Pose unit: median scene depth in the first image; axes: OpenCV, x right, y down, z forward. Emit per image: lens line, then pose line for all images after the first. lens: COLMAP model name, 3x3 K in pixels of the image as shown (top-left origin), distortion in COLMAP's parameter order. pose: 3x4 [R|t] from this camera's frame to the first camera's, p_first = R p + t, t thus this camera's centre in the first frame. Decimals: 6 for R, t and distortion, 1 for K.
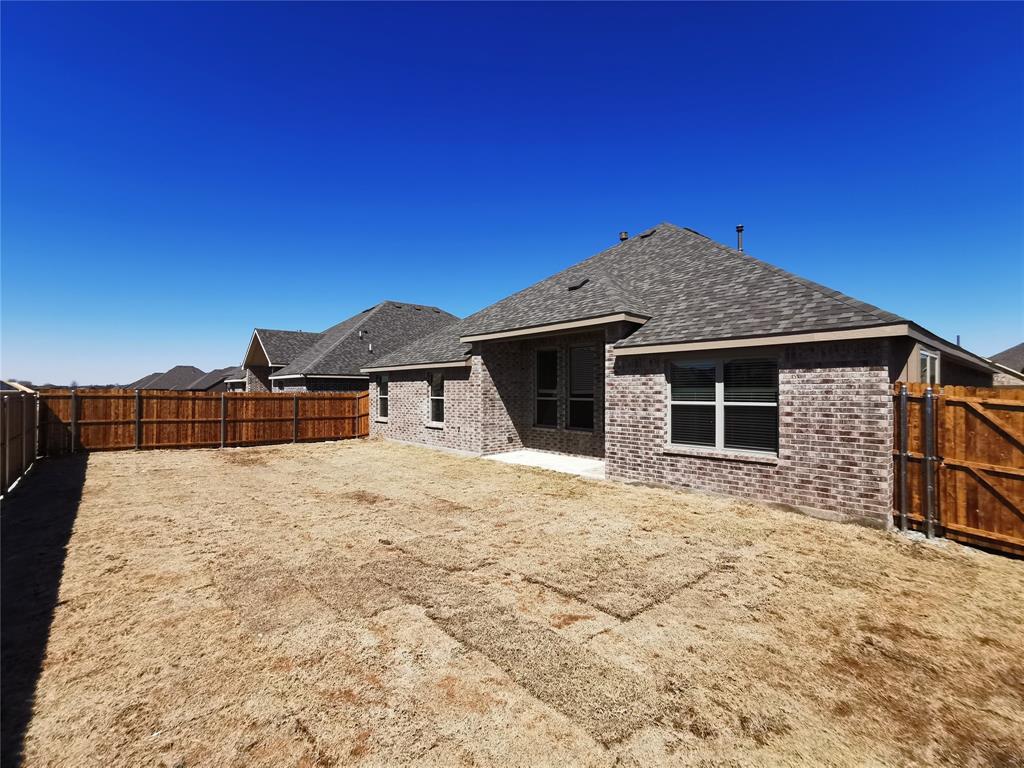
lens RADIAL K [[475.4, 0, 511.4], [0, 475.4, 384.4], [0, 0, 1]] dist [-0.002136, 0.000699]
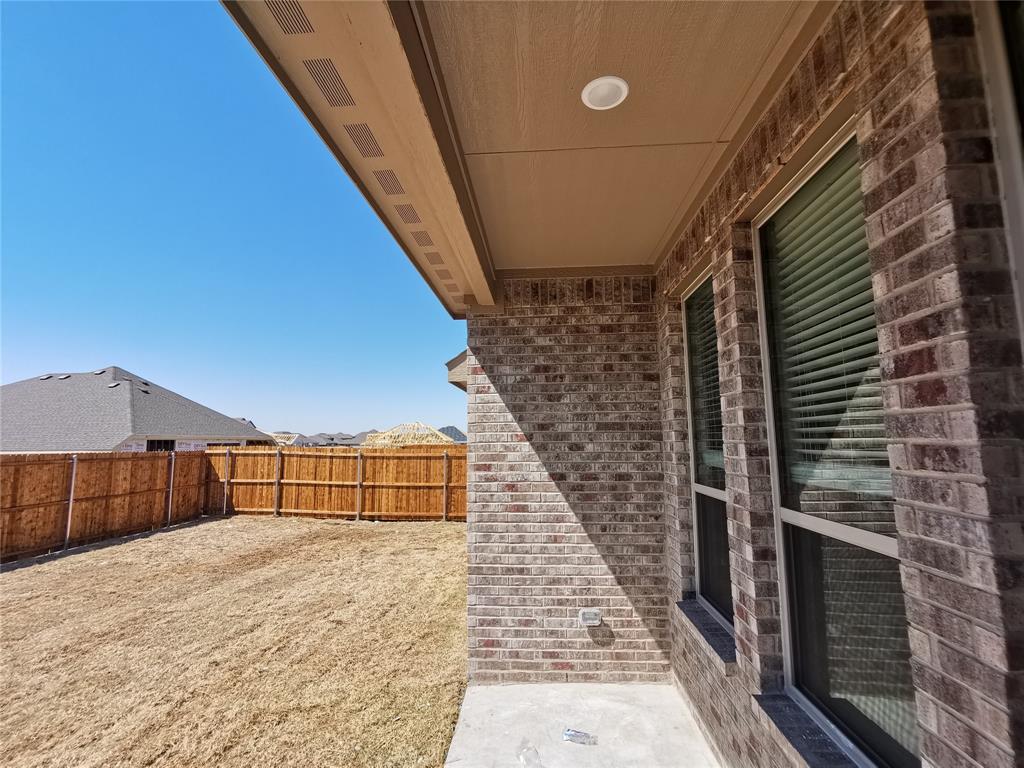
lens RADIAL K [[475.4, 0, 511.3], [0, 475.4, 383.8], [0, 0, 1]] dist [-0.002136, 0.000699]
pose [[0.700927, -0.090865, -0.707422, 0.239918], [0.016702, 0.993671, -0.111083, 0.001991], [0.713038, 0.066046, 0.698008, 1.075166]]
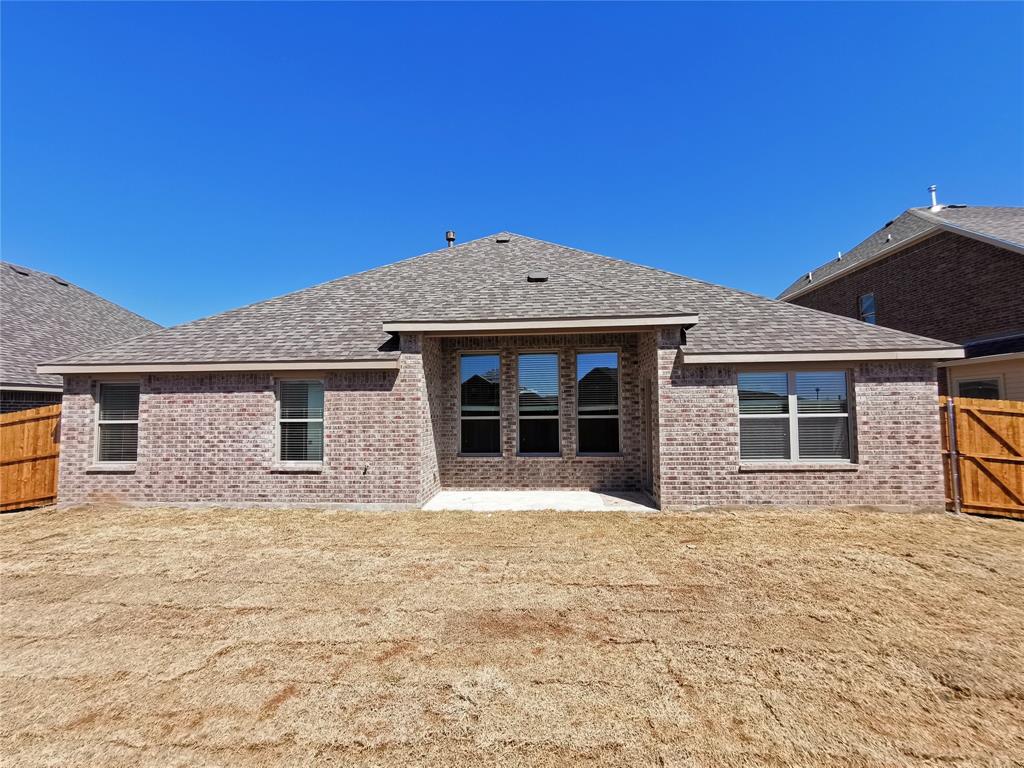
lens RADIAL K [[475.4, 0, 511.7], [0, 475.4, 386.4], [0, 0, 1]] dist [-0.002136, 0.000699]
pose [[0.709703, 0.032602, 0.703746, -0.591318], [0.000894, 0.998886, -0.047176, 0.021410], [-0.704500, 0.034110, 0.708883, 0.594165]]
